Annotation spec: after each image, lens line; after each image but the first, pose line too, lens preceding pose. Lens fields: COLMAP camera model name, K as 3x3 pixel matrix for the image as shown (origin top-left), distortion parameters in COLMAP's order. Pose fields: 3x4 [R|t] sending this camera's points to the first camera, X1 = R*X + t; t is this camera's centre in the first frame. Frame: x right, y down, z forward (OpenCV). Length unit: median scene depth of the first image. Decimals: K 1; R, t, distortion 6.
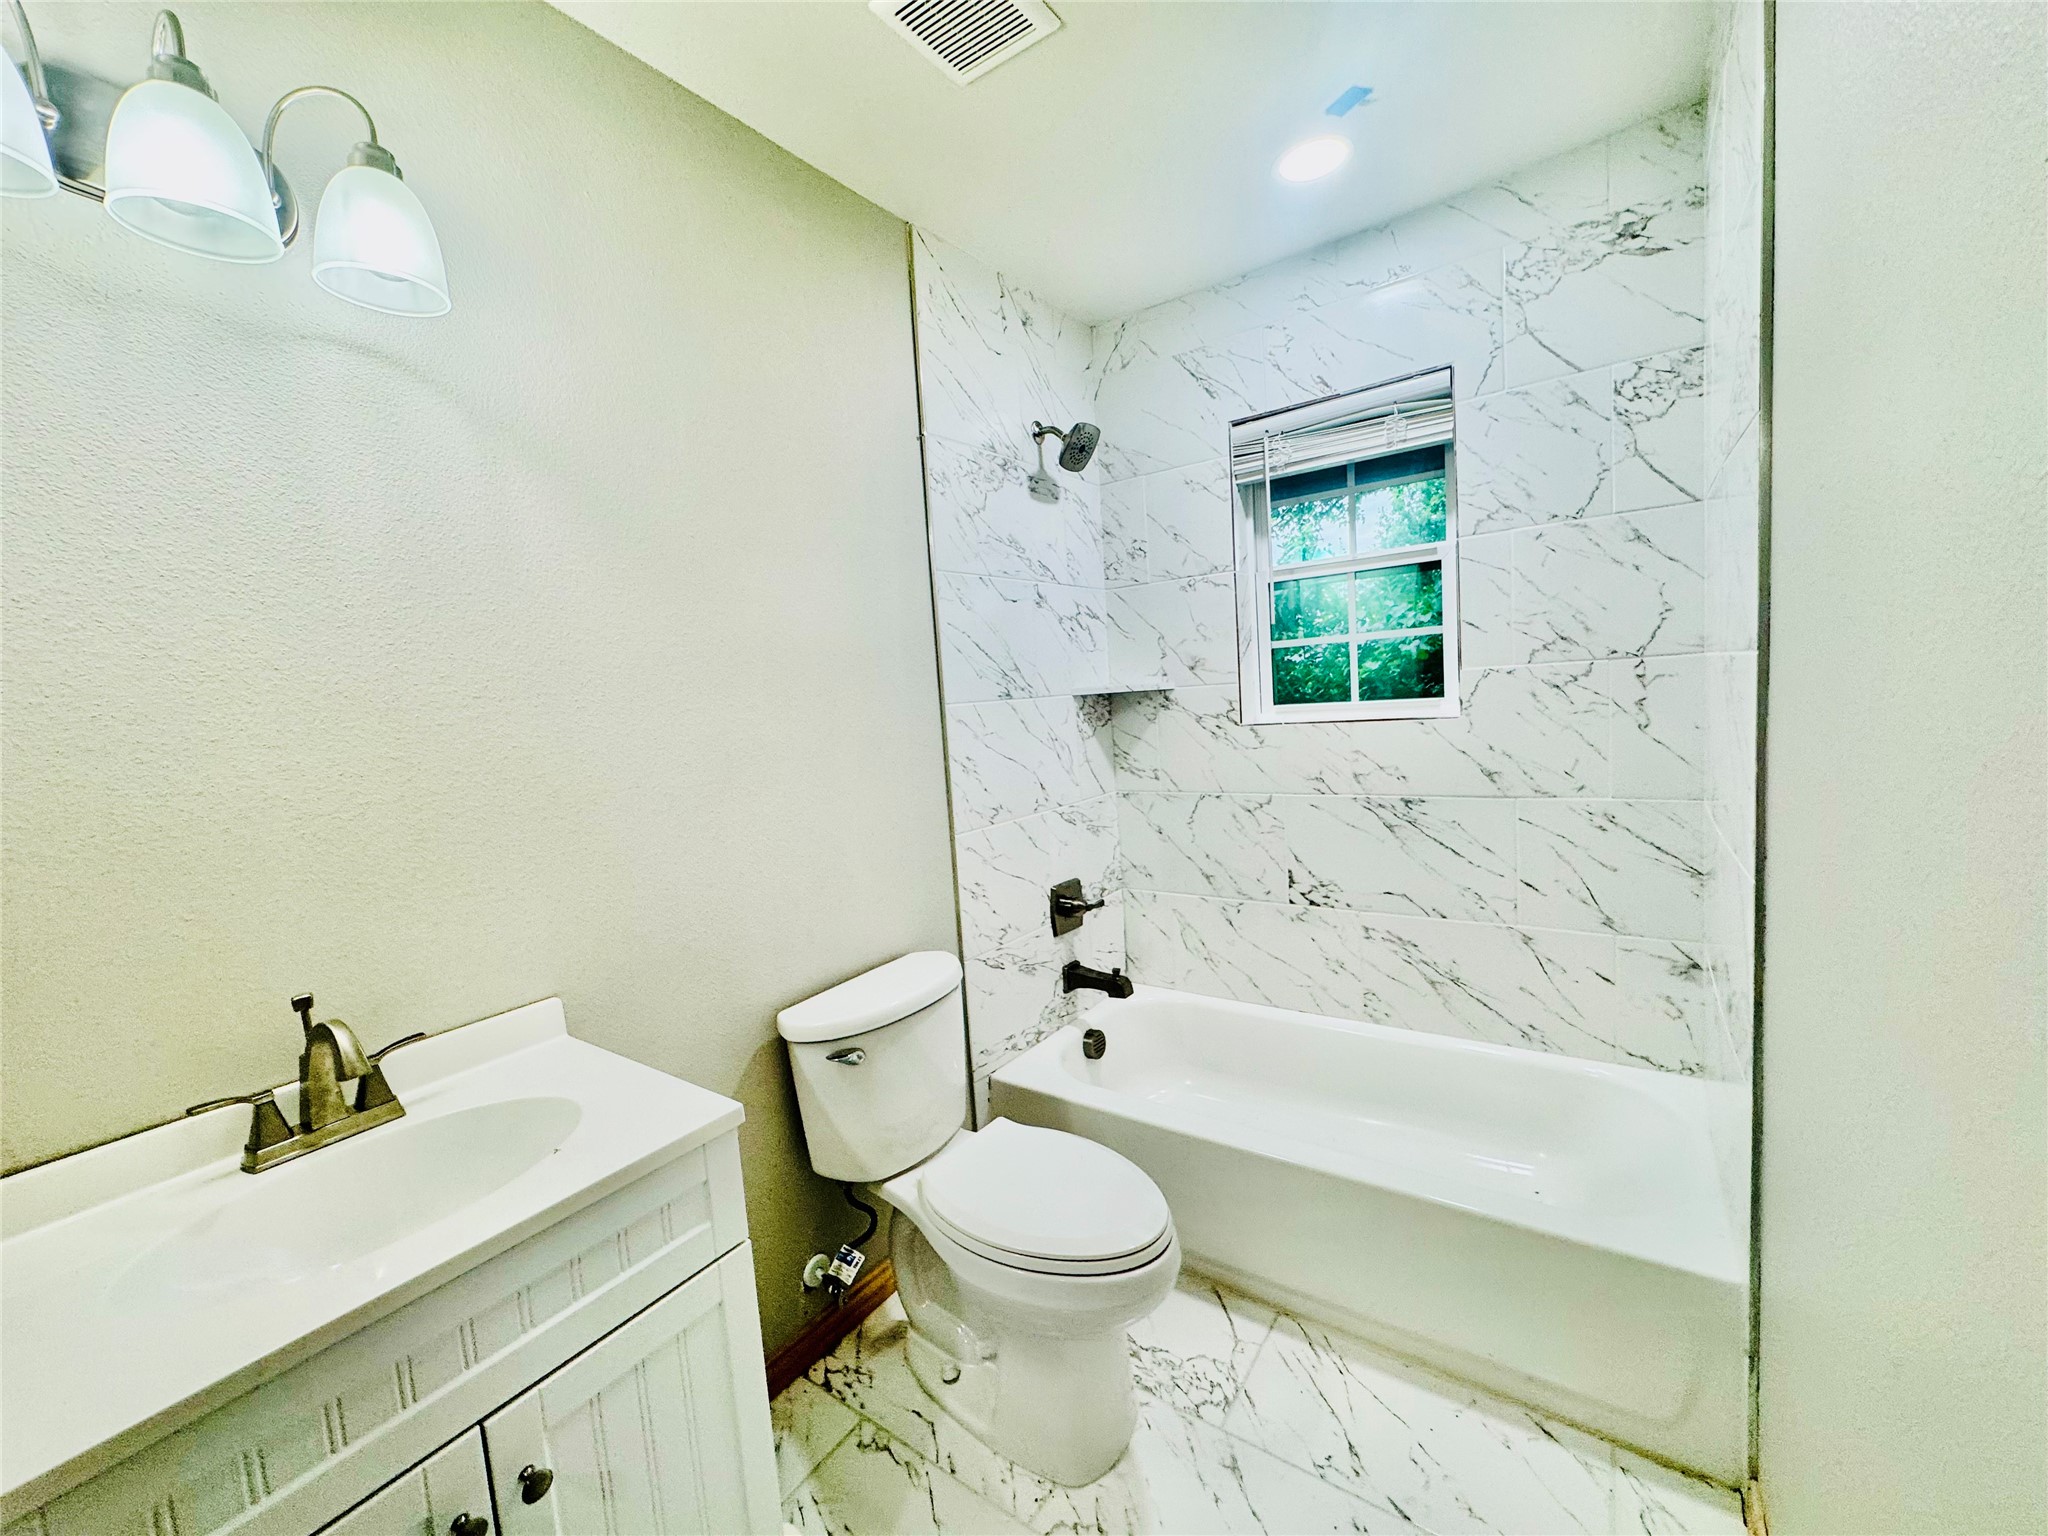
lens RADIAL K [[816.4, 0, 1024.3], [0, 816.4, 767.0], [0, 0, 1]] dist [-0.003008, 0.000753]
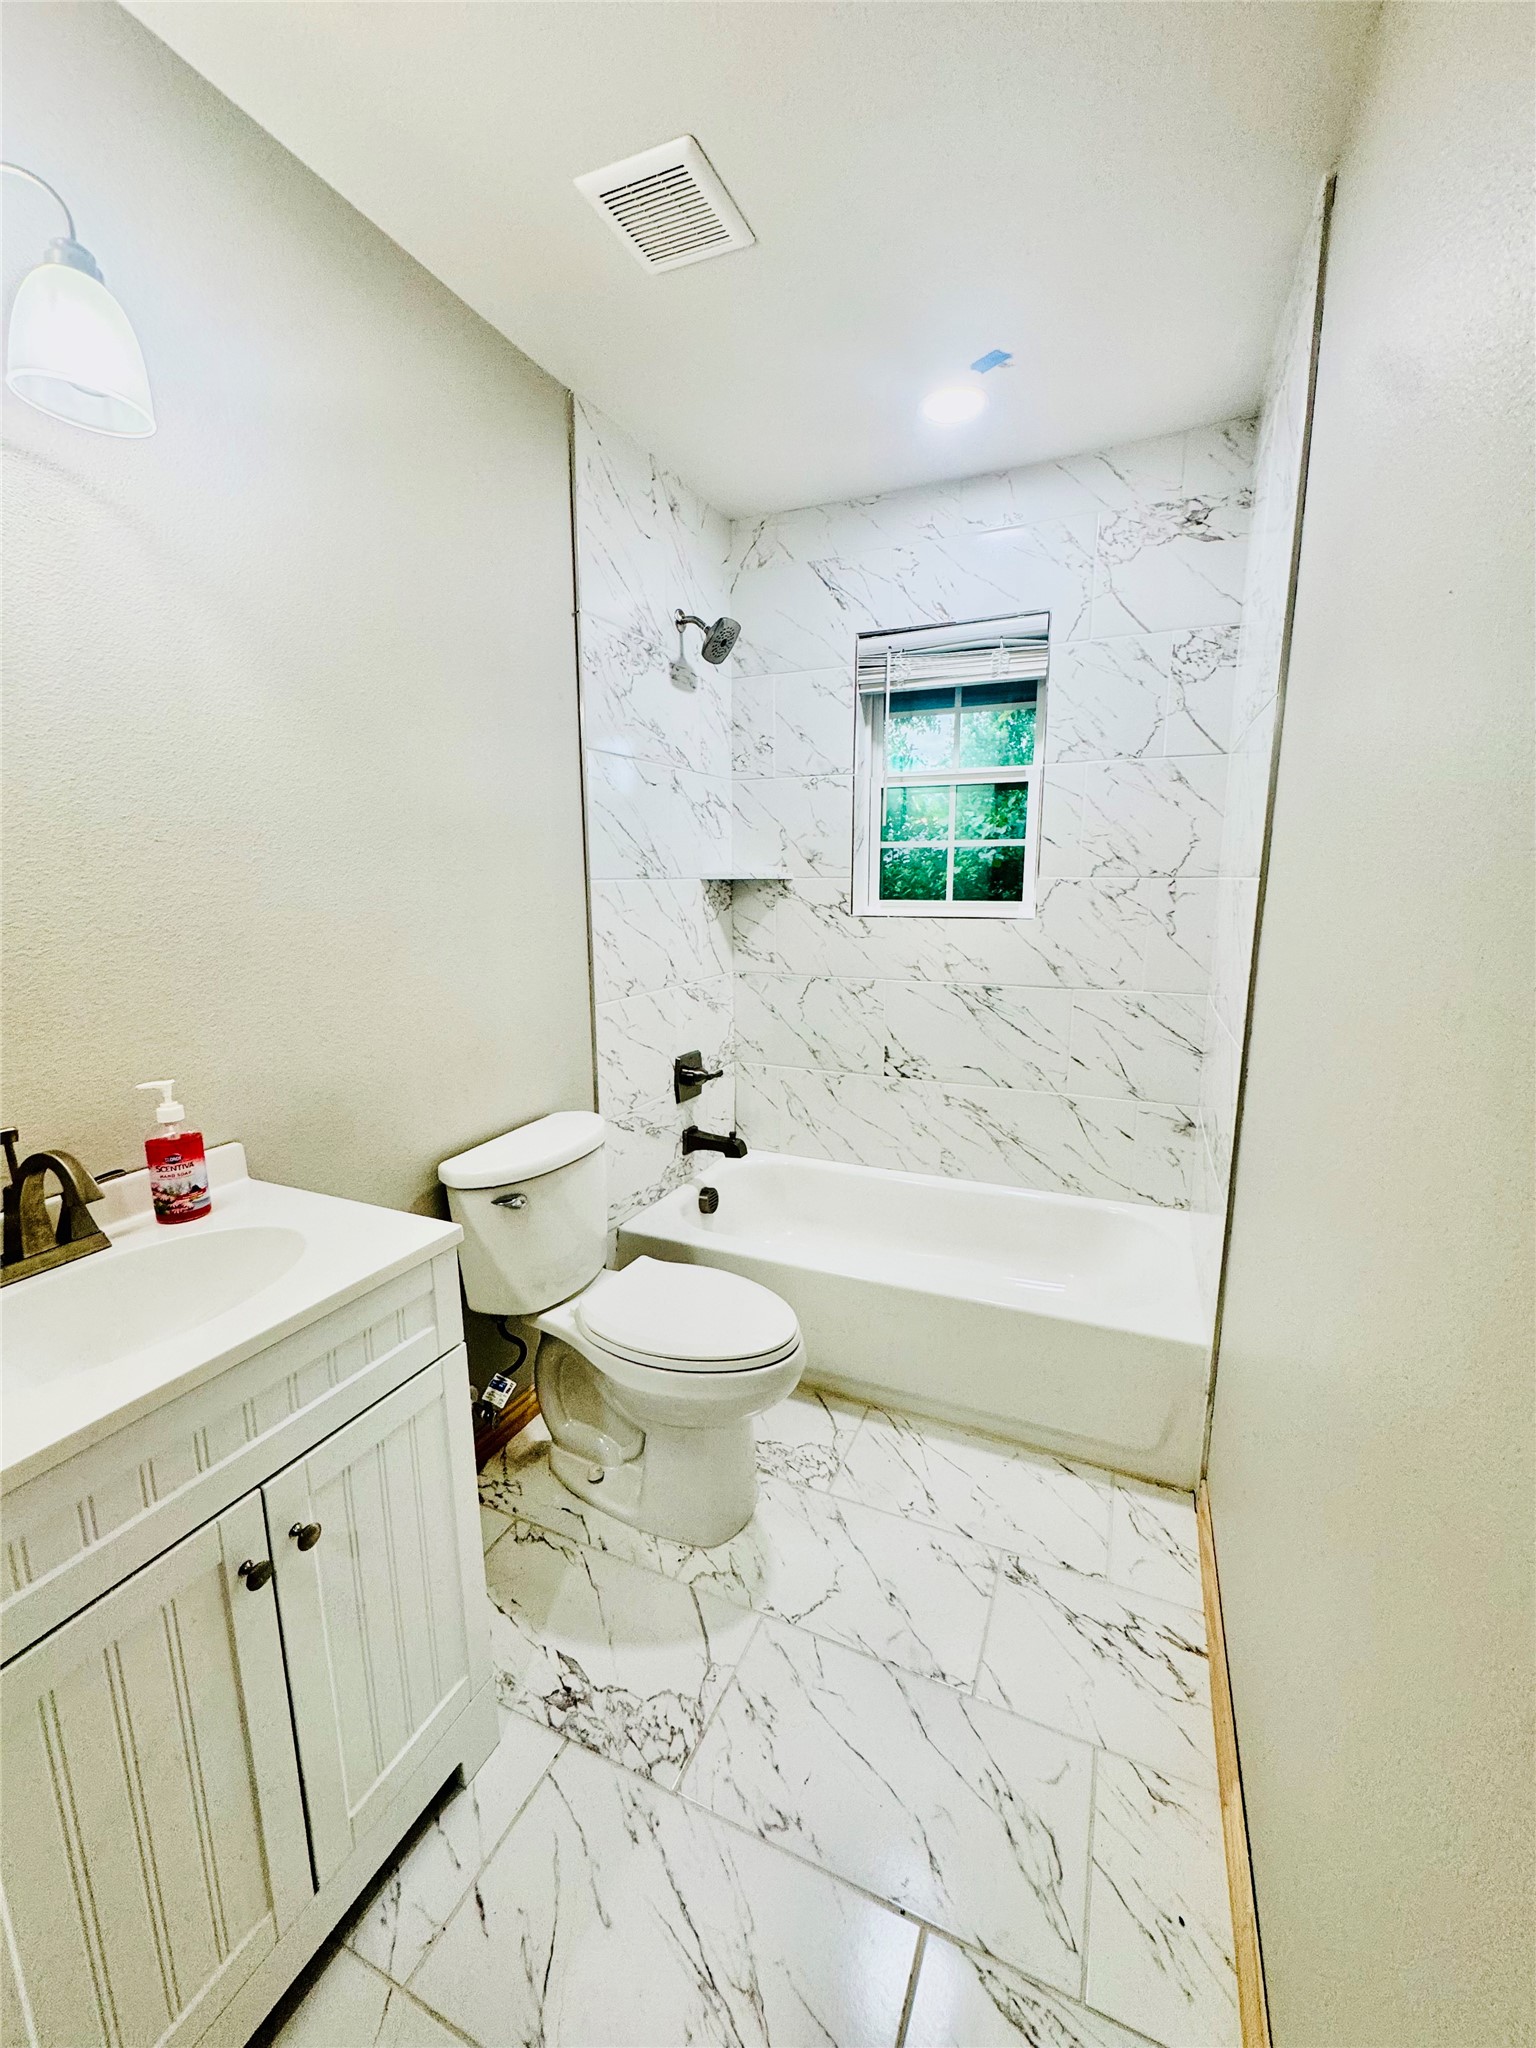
lens RADIAL K [[816.4, 0, 771.6], [0, 816.4, 1020.2], [0, 0, 1]] dist [-0.003008, 0.000753]
pose [[0.975932, 0.027633, 0.216317, -0.100947], [-0.044625, 0.996254, 0.074067, 0.016462], [-0.213460, -0.081938, 0.973510, -0.091888]]
